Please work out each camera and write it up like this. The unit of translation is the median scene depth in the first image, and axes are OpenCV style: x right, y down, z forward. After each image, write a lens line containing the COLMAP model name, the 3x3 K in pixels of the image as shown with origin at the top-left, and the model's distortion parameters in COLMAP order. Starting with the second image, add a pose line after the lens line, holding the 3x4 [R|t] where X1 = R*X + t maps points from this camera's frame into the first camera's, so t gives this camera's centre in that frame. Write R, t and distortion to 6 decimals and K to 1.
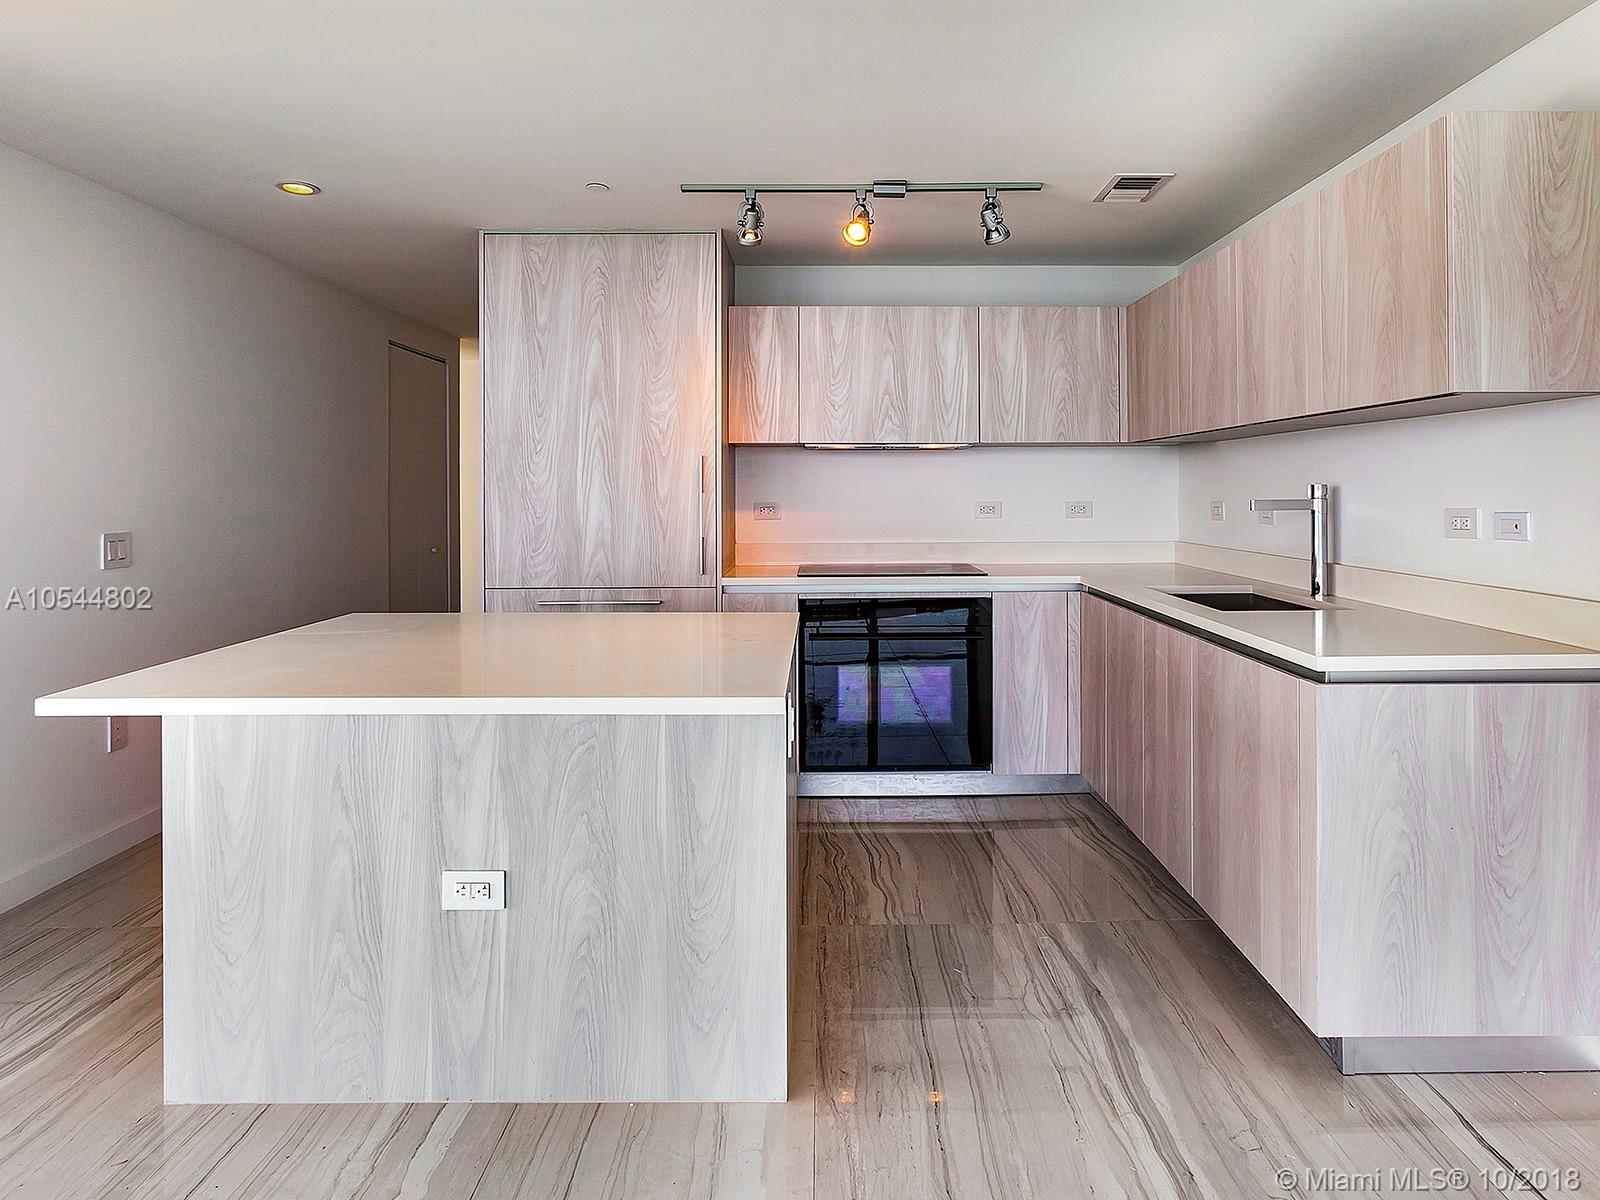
lens RADIAL K [[1058.1, 0, 935.4], [0, 1058.1, 490.0], [0, 0, 1]] dist [-0.033975, 0.003917]
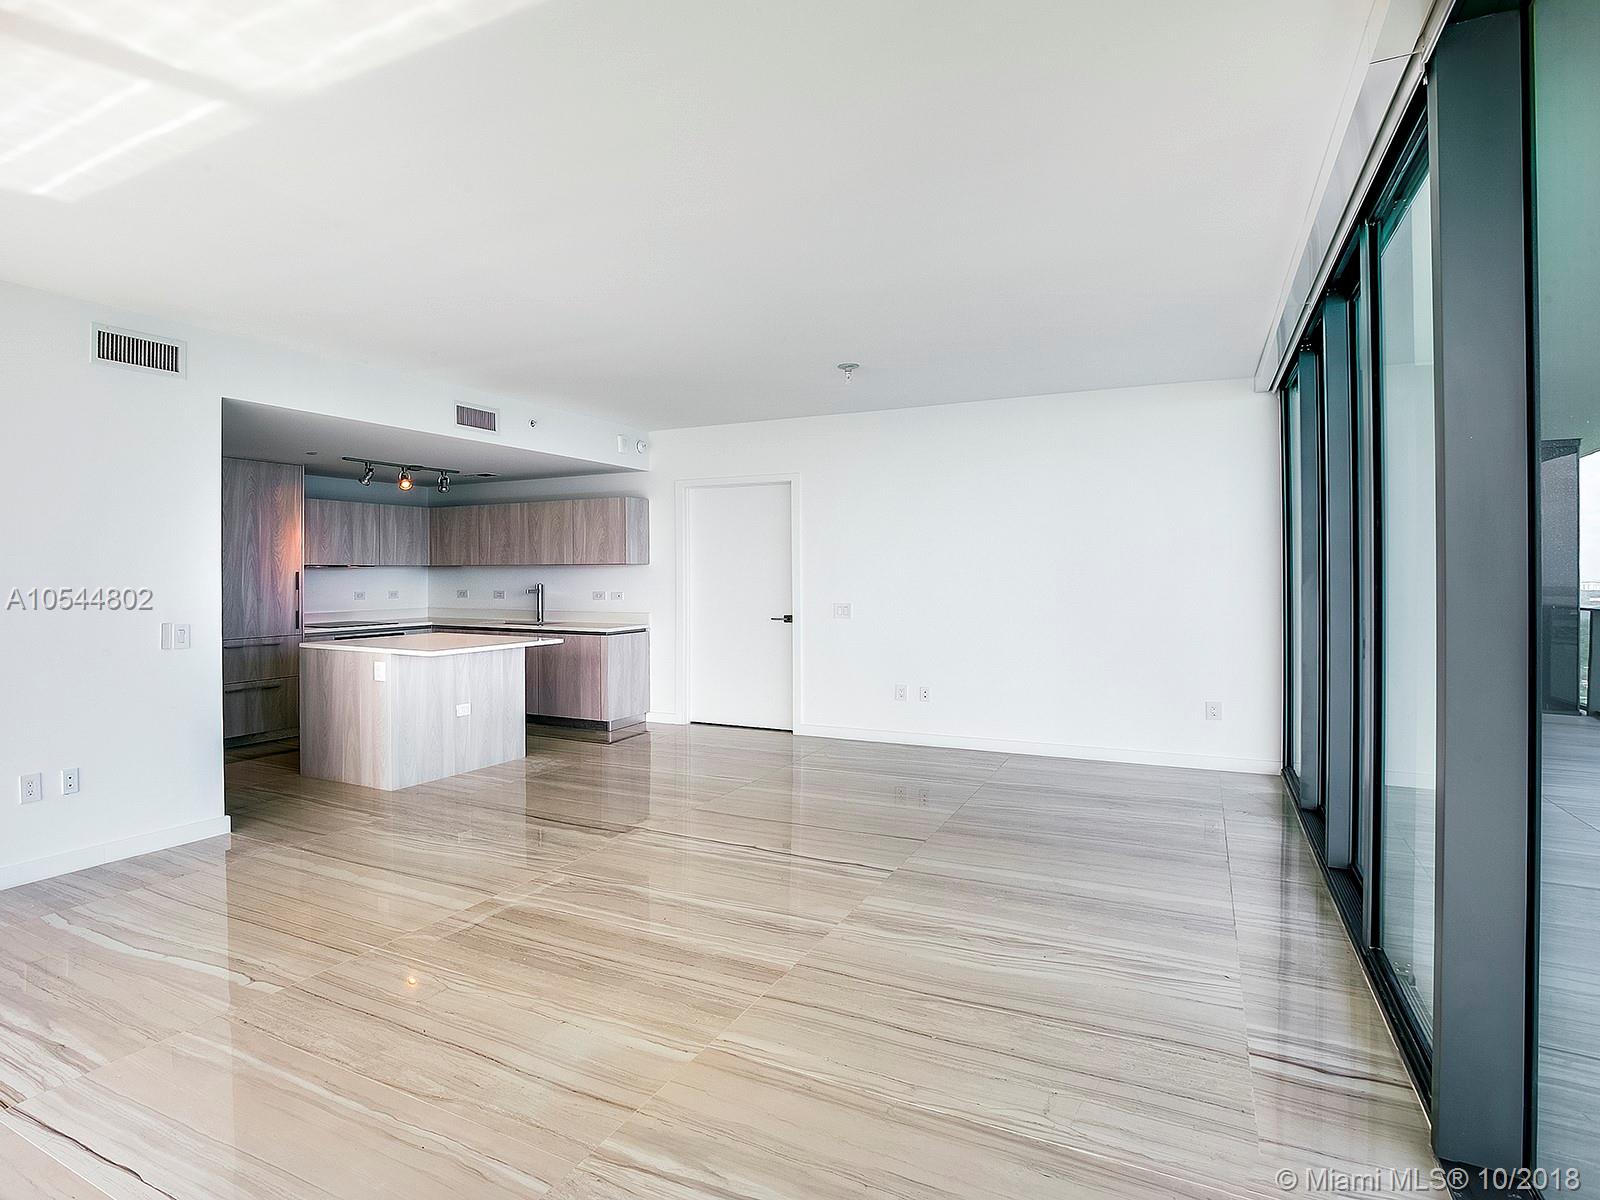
lens RADIAL K [[864.1, 0, 926.8], [0, 864.1, 587.9], [0, 0, 1]] dist [-0.023678, 0.002787]
pose [[0.280622, -0.010206, 0.959764, -1.506048], [-0.004037, 0.999922, 0.011814, -0.025880], [-0.959810, -0.007189, 0.280559, -0.676437]]
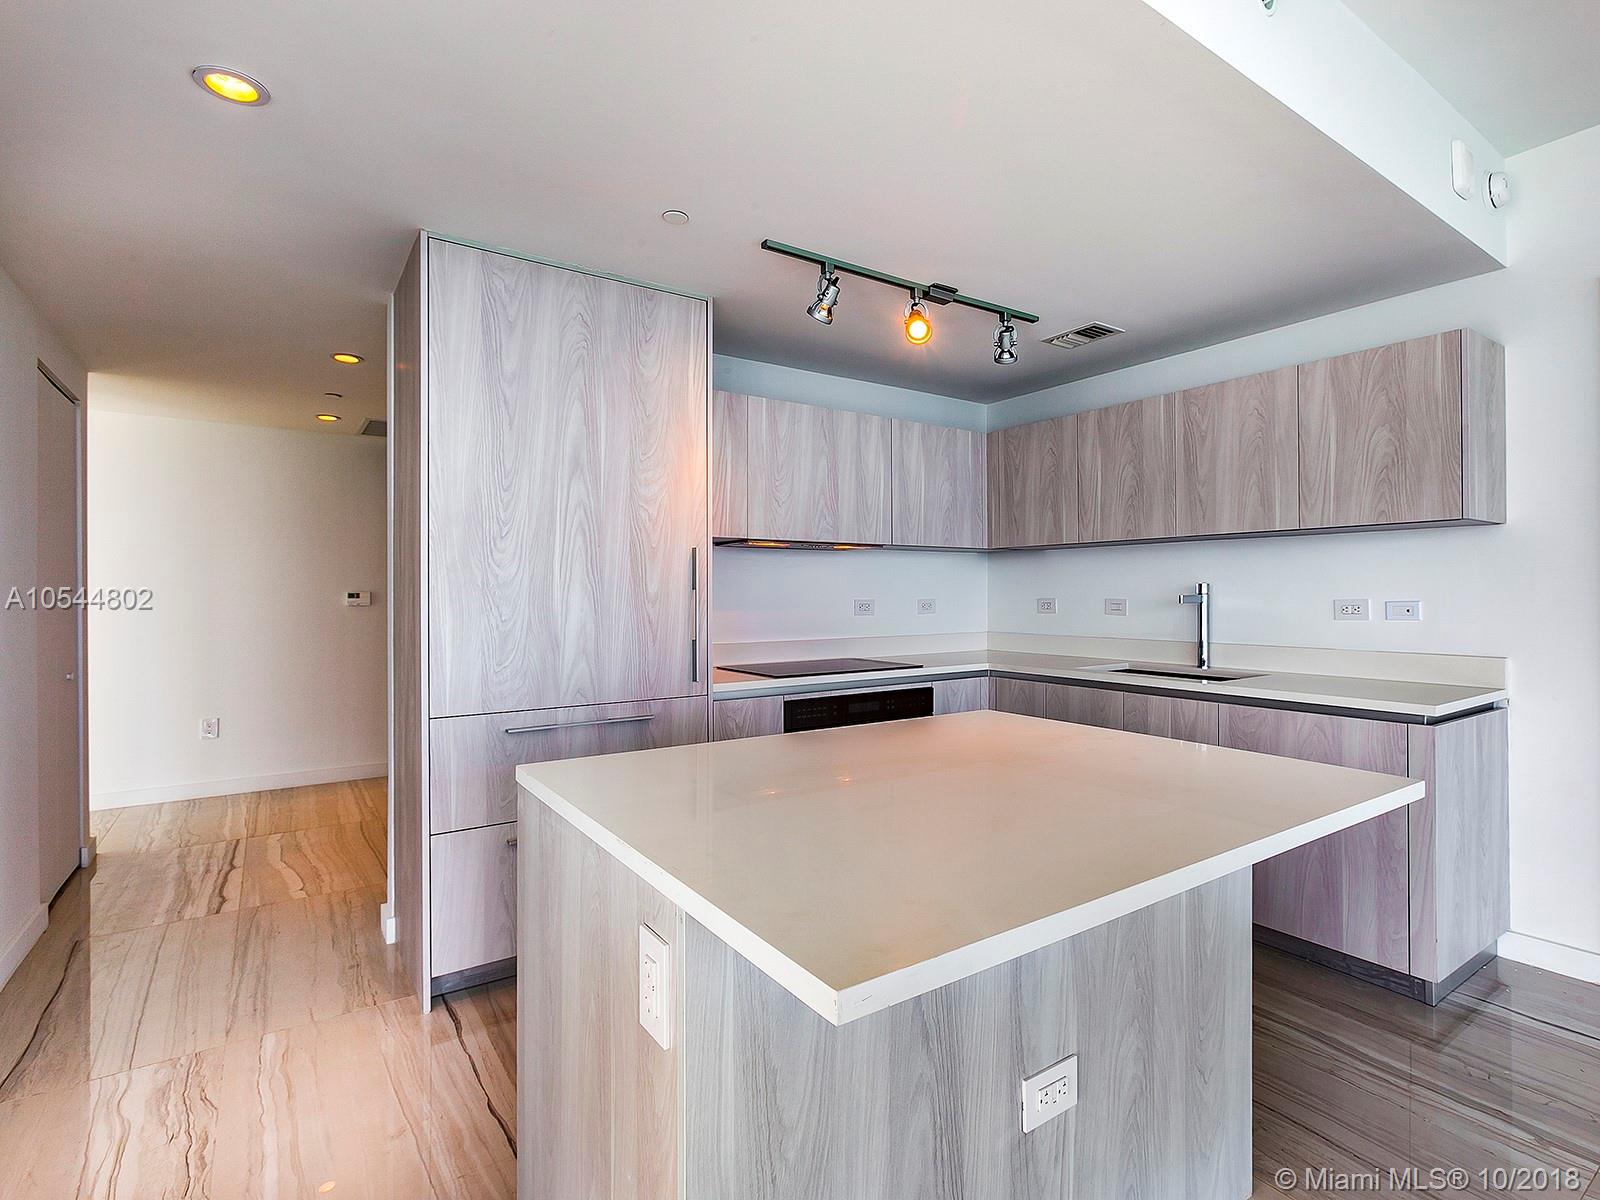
lens RADIAL K [[864.1, 0, 926.8], [0, 864.1, 587.9], [0, 0, 1]] dist [-0.023678, 0.002787]
pose [[0.795591, 0.004148, 0.605820, -0.508713], [0.002124, 0.999951, -0.009636, 0.008602], [-0.605830, 0.008953, 0.795543, 0.307784]]
